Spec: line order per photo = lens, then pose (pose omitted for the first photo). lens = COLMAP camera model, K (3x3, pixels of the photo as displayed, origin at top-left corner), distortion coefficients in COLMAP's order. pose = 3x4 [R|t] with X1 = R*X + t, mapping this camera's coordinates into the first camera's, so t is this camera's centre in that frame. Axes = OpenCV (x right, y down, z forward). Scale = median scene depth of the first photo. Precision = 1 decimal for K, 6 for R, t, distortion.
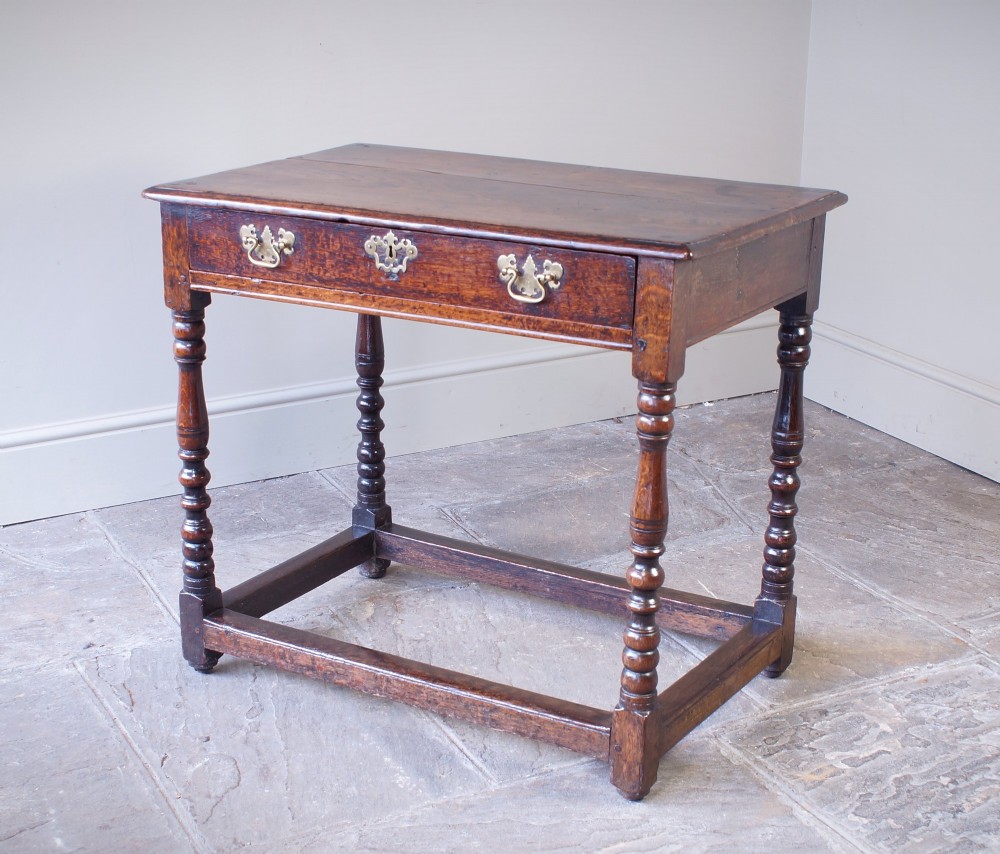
lens RADIAL K [[1808.1, 0, 516.5], [0, 1808.1, 459.6], [0, 0, 1]] dist [-0.076369, 0.000000]
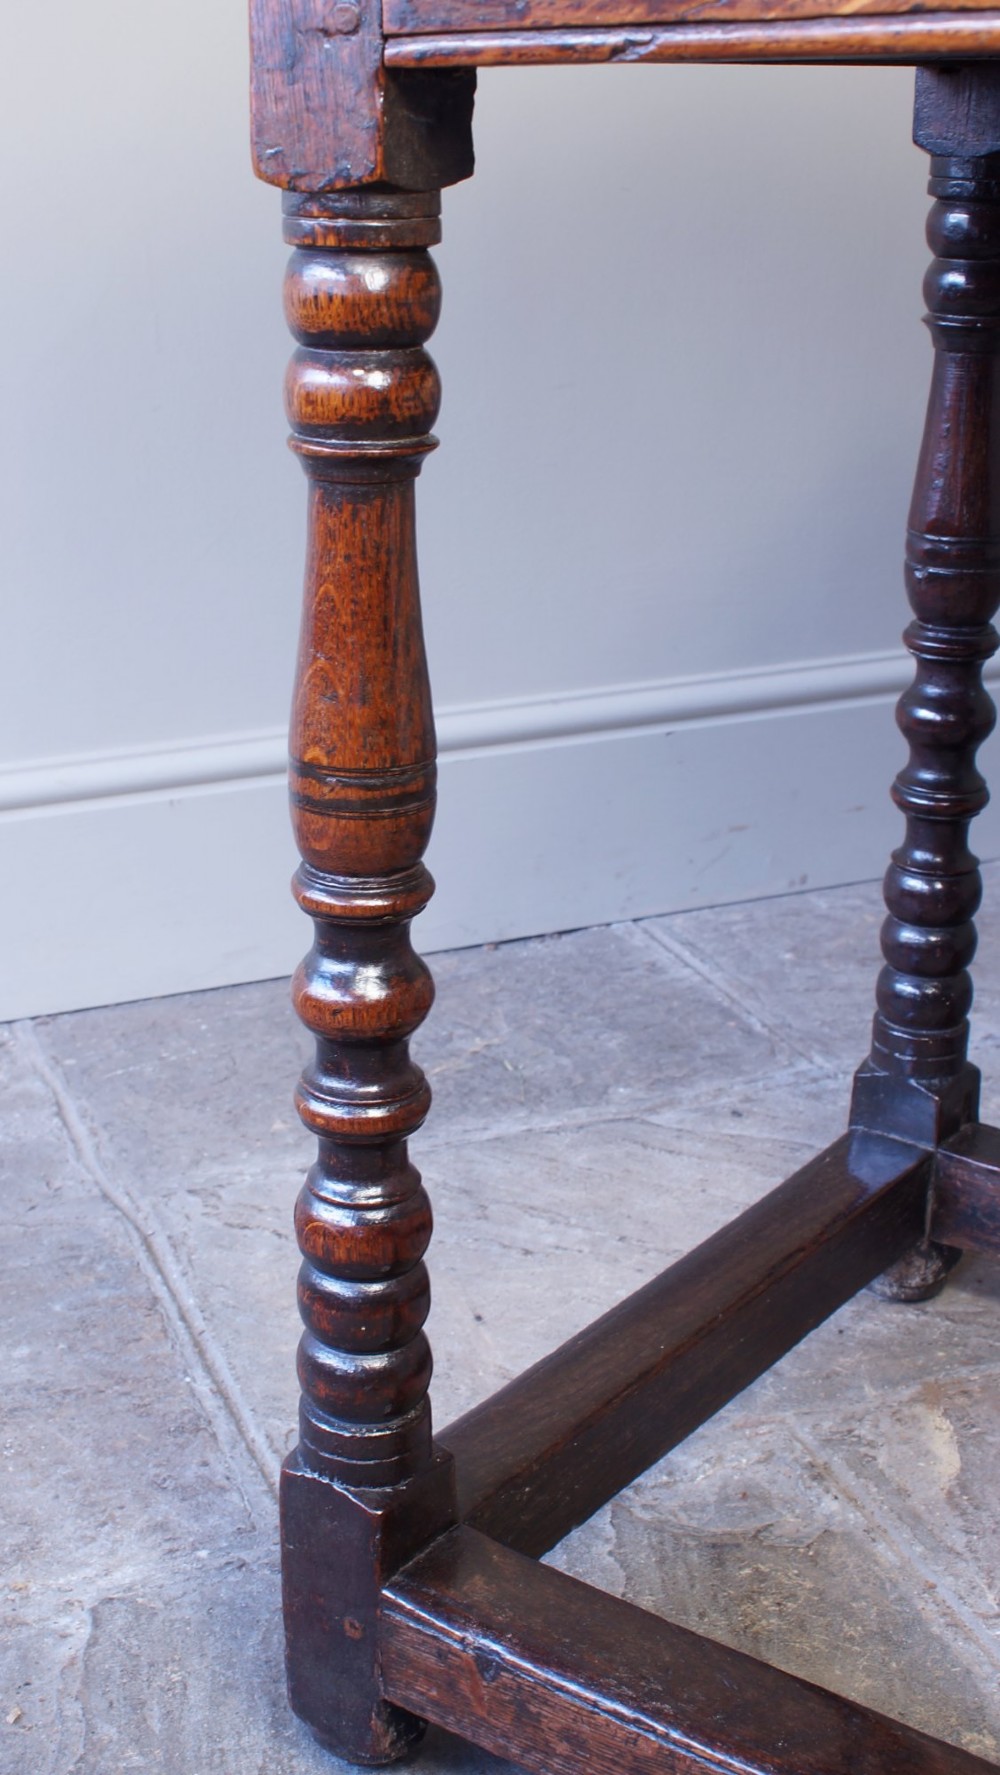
lens RADIAL K [[2638.9, 0, 464.4], [0, 2638.9, 860.1], [0, 0, 1]] dist [-0.084379, 0.000000]
pose [[0.994329, 0.023032, -0.103826, -0.137411], [-0.023432, 0.999722, -0.002637, -0.006574], [0.103736, 0.005055, 0.994592, 0.700573]]
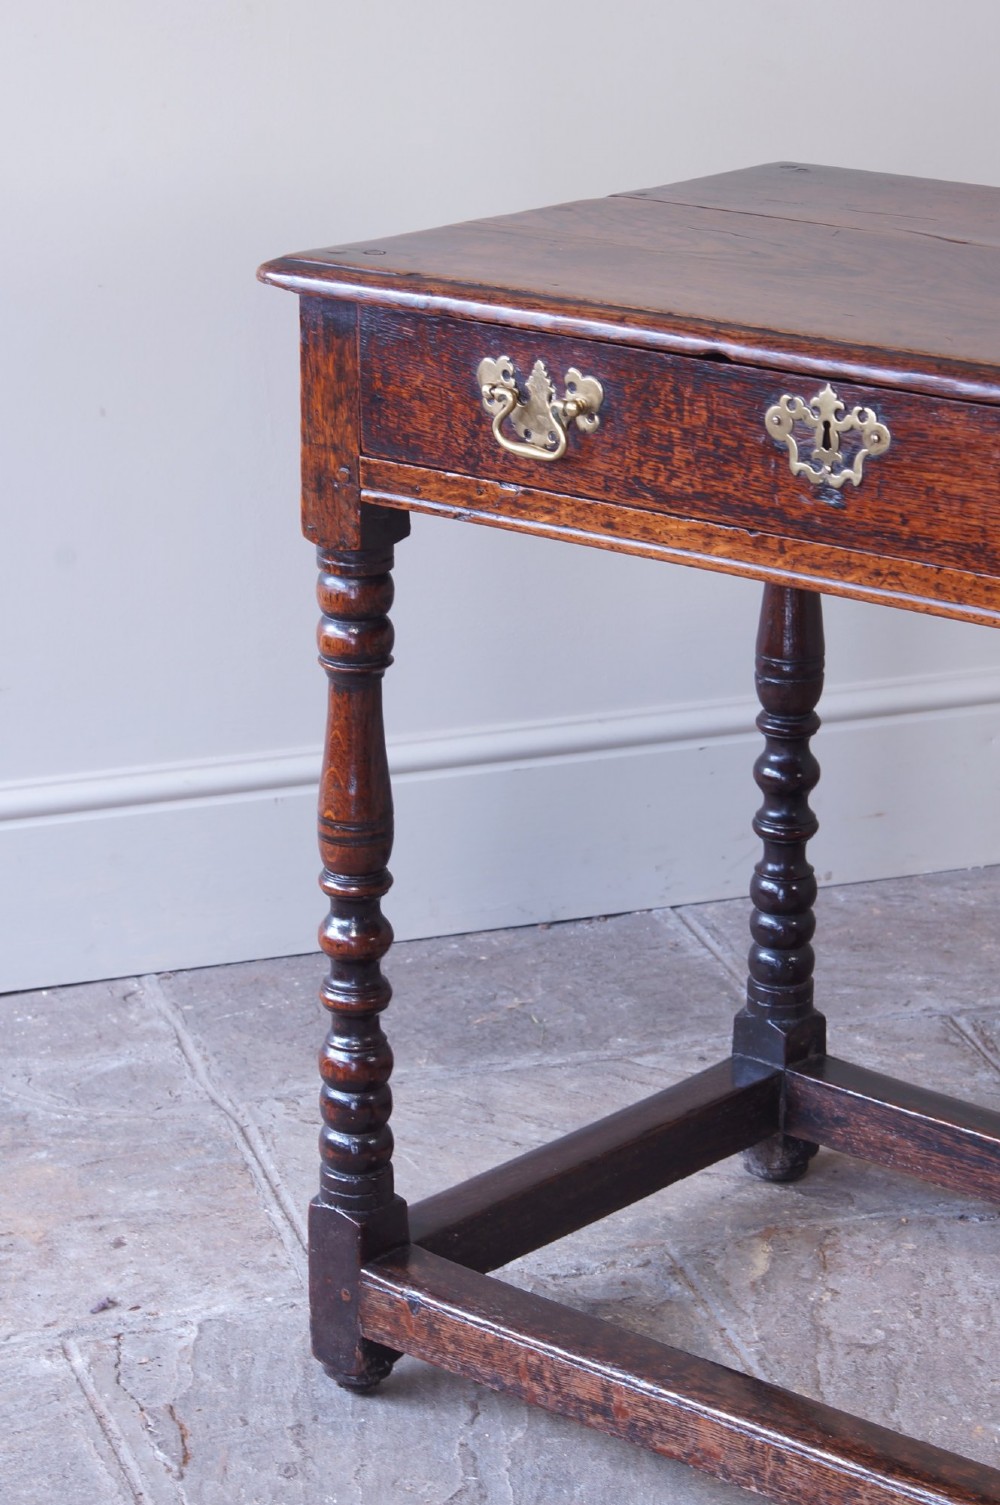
lens RADIAL K [[3966.6, 0, 500.8], [0, 3966.6, 740.9], [0, 0, 1]] dist [0.079230, 0.000000]
pose [[0.984645, 0.046811, -0.168176, 0.011760], [-0.050709, 0.998534, -0.018954, -0.021330], [0.167042, 0.027191, 0.985575, 0.081126]]
